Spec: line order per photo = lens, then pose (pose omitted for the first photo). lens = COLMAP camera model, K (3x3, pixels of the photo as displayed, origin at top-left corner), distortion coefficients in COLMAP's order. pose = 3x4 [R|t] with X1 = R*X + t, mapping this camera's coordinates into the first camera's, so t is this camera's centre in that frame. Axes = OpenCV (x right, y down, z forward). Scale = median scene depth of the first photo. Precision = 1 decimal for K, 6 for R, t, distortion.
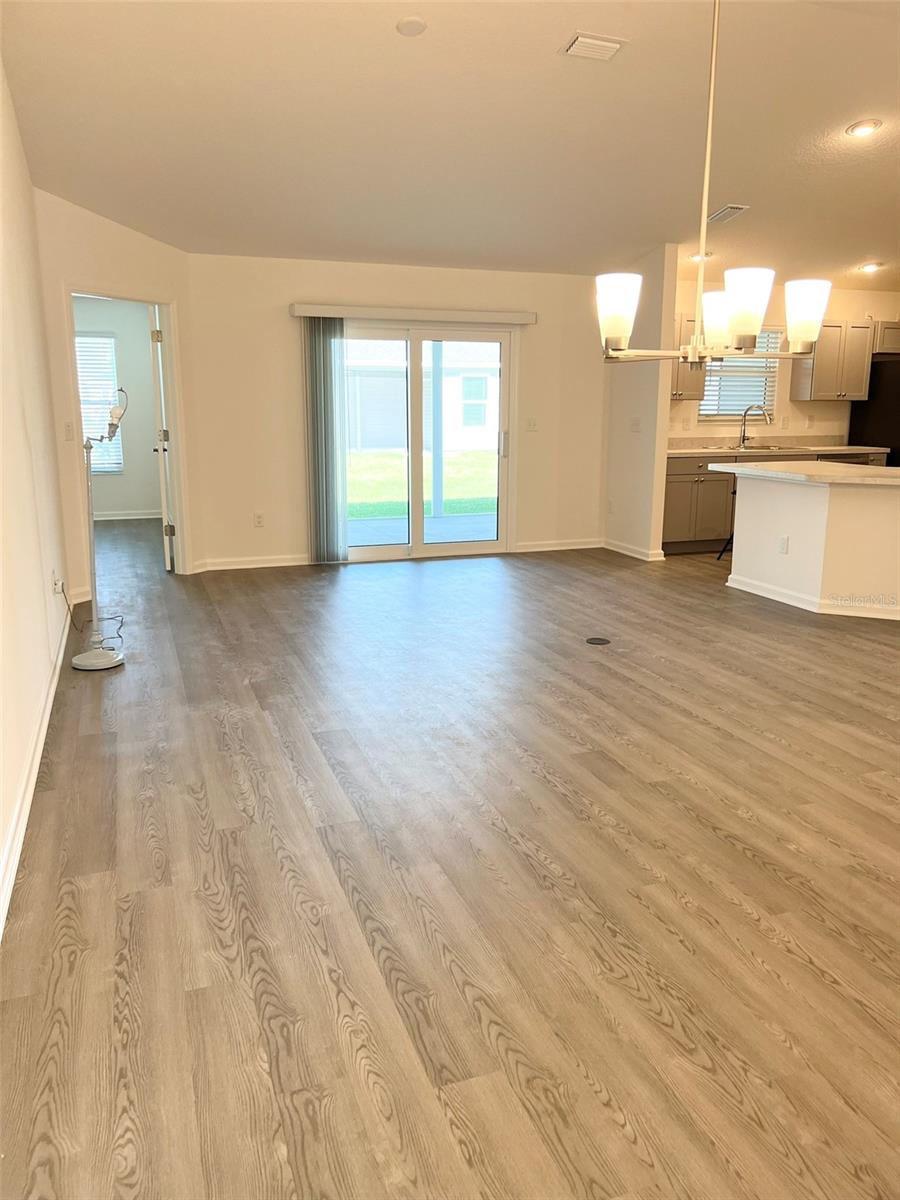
lens RADIAL K [[894.1, 0, 456.0], [0, 894.1, 585.7], [0, 0, 1]] dist [0.055325, -0.067067]
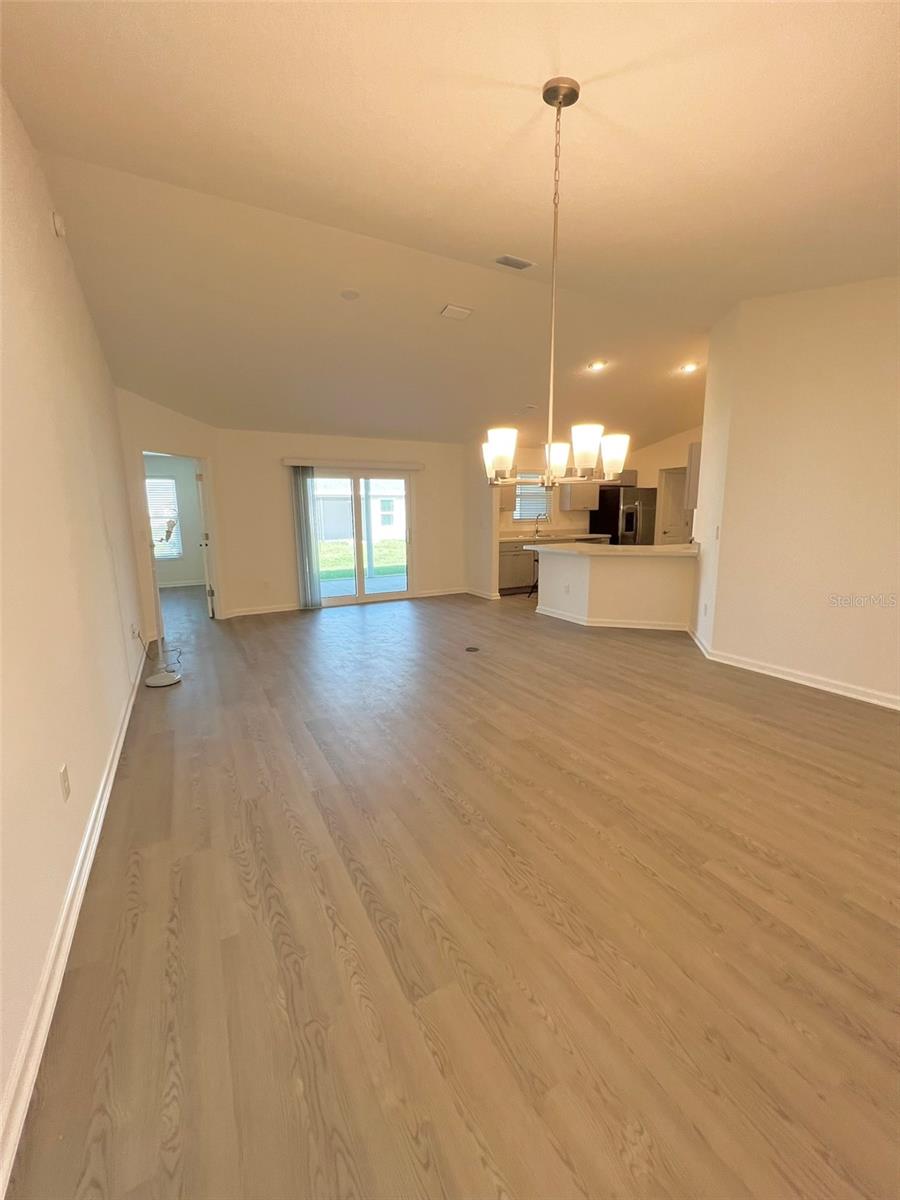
lens RADIAL K [[483.3, 0, 449.3], [0, 483.3, 599.5], [0, 0, 1]] dist [-0.002279, 0.000731]
pose [[0.988920, -0.040434, 0.142839, -0.028456], [0.043999, 0.998792, -0.021885, -0.030907], [-0.141781, 0.027927, 0.989504, 0.151185]]
